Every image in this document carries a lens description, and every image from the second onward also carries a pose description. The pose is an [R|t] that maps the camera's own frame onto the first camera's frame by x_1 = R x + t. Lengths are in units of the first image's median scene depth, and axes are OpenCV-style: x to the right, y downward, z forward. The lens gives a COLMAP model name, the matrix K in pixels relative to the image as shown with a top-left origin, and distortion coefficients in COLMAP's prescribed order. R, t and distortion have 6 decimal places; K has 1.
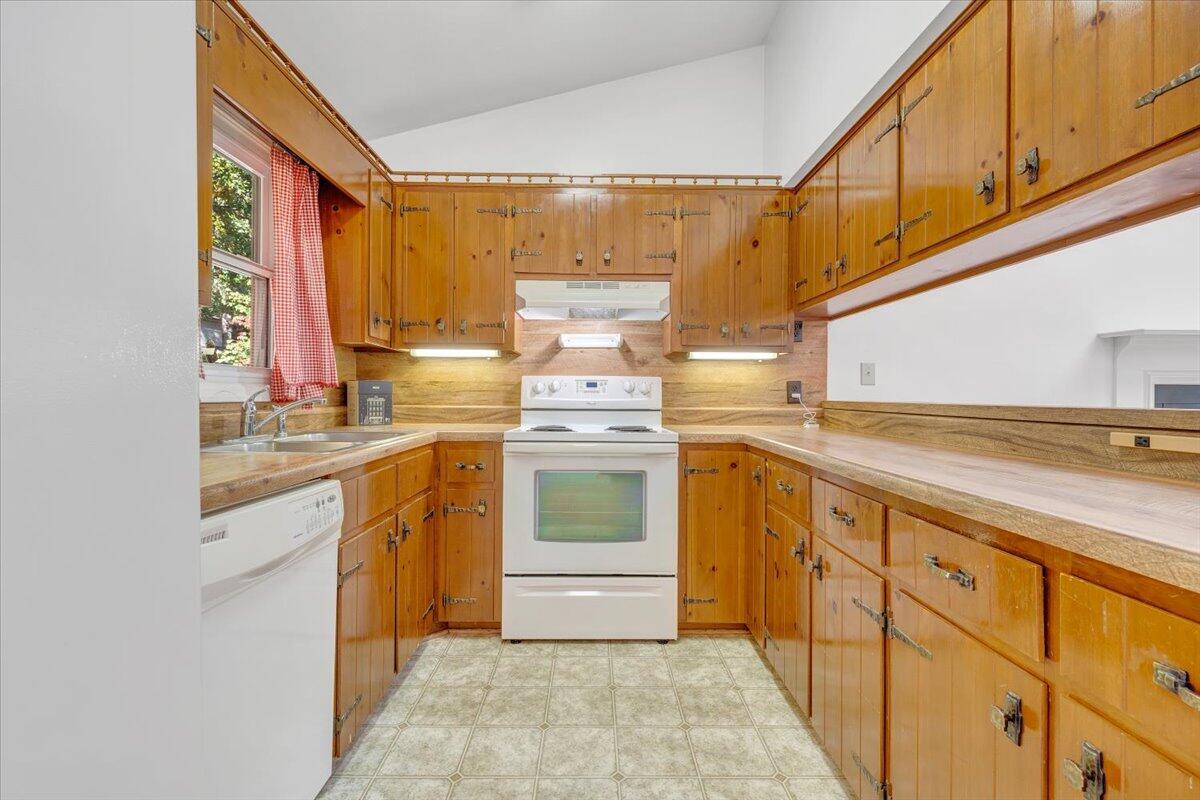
lens RADIAL K [[546.7, 0, 598.7], [0, 546.7, 387.9], [0, 0, 1]] dist [0.002352, -0.000469]
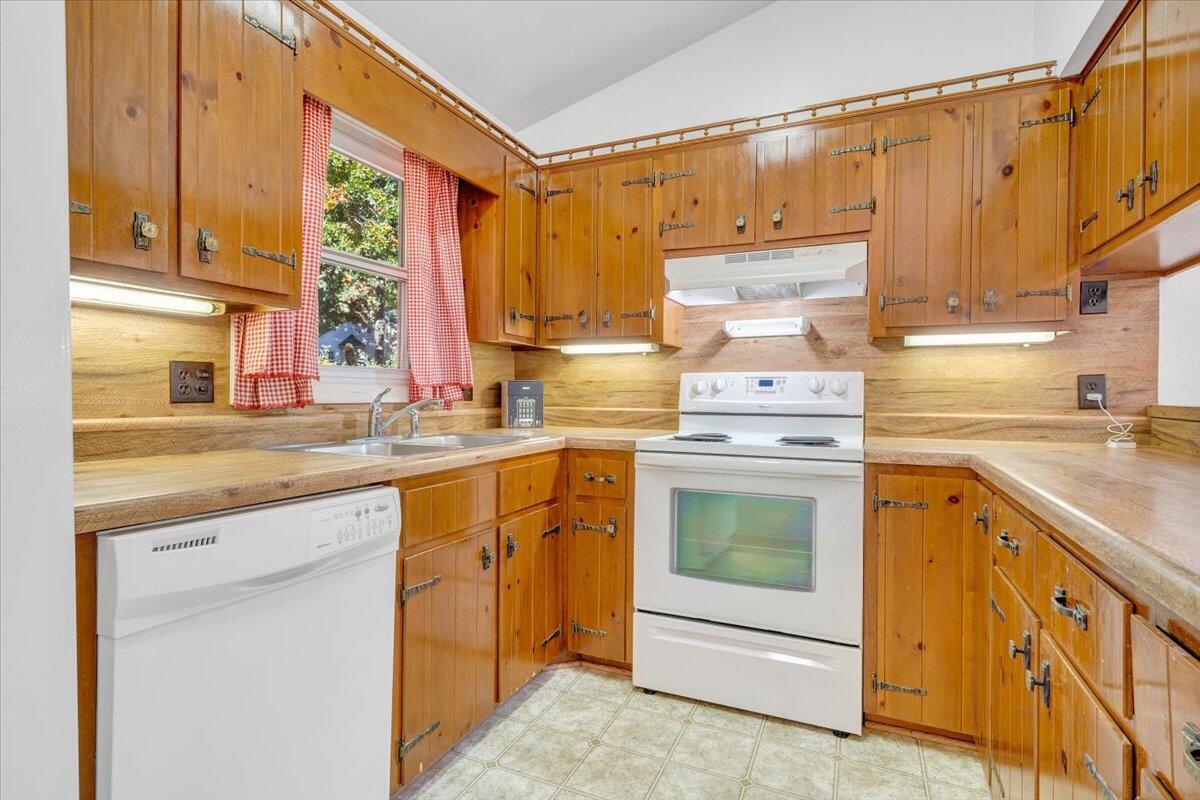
lens RADIAL K [[599.3, 0, 596.5], [0, 599.3, 389.1], [0, 0, 1]] dist [0.003315, -0.000014]
pose [[0.905623, -0.004750, -0.424056, 0.143852], [0.005625, 0.999984, 0.000813, 0.000948], [0.424046, -0.003121, 0.905635, 0.120161]]
